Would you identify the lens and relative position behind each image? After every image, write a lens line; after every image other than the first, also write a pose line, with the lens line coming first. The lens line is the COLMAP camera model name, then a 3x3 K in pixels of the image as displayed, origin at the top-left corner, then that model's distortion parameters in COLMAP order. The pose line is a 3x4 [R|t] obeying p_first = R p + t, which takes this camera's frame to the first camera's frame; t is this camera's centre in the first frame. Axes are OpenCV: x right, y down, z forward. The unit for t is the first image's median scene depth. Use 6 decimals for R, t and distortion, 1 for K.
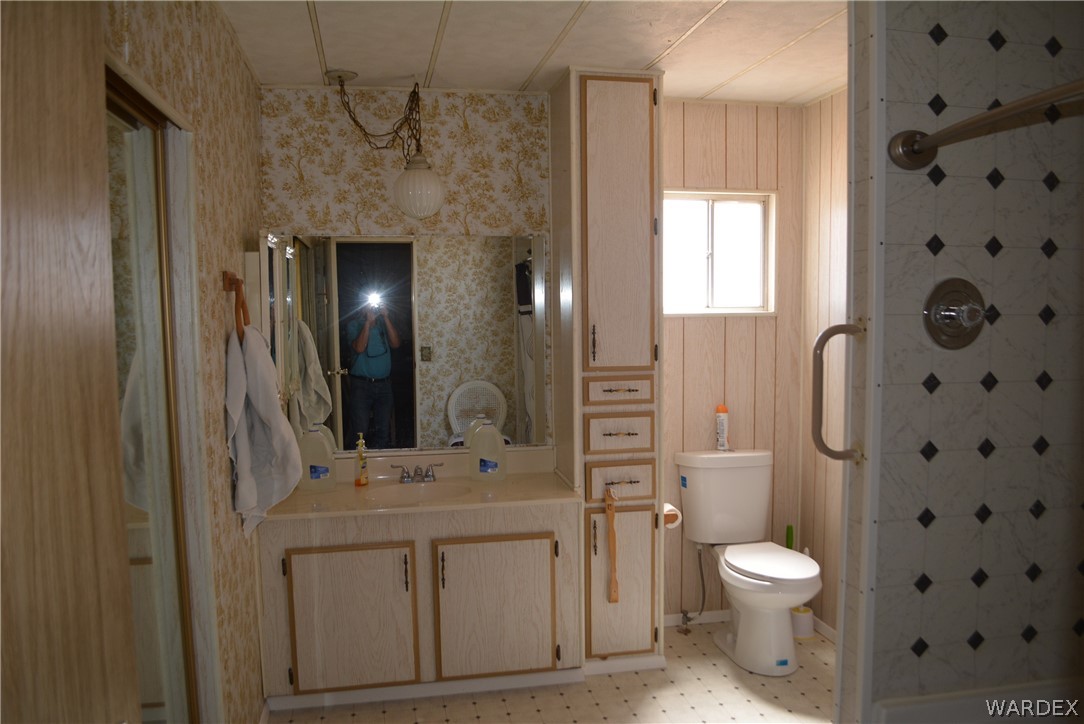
lens RADIAL K [[861.9, 0, 543.5], [0, 861.9, 360.3], [0, 0, 1]] dist [-0.084430, 0.013012]
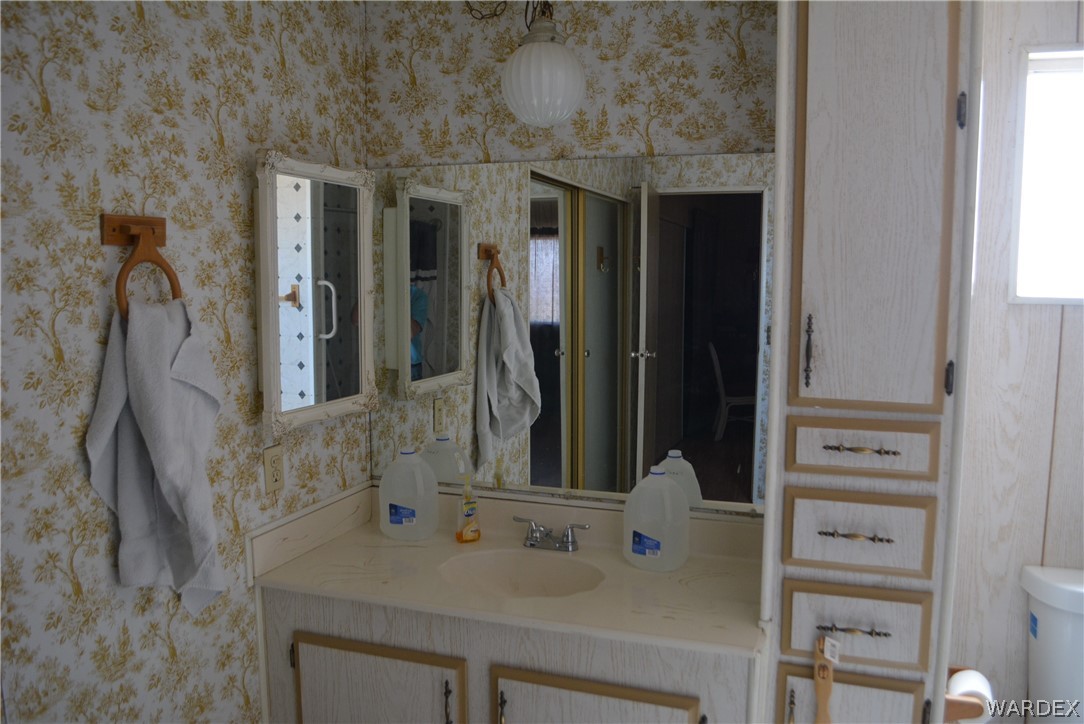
lens RADIAL K [[861.9, 0, 540.5], [0, 861.9, 370.8], [0, 0, 1]] dist [-0.084430, 0.013012]
pose [[0.853265, 0.071137, -0.516603, 0.179776], [-0.045290, 0.997018, 0.062487, -0.031935], [0.519507, -0.029921, 0.853942, 0.483885]]
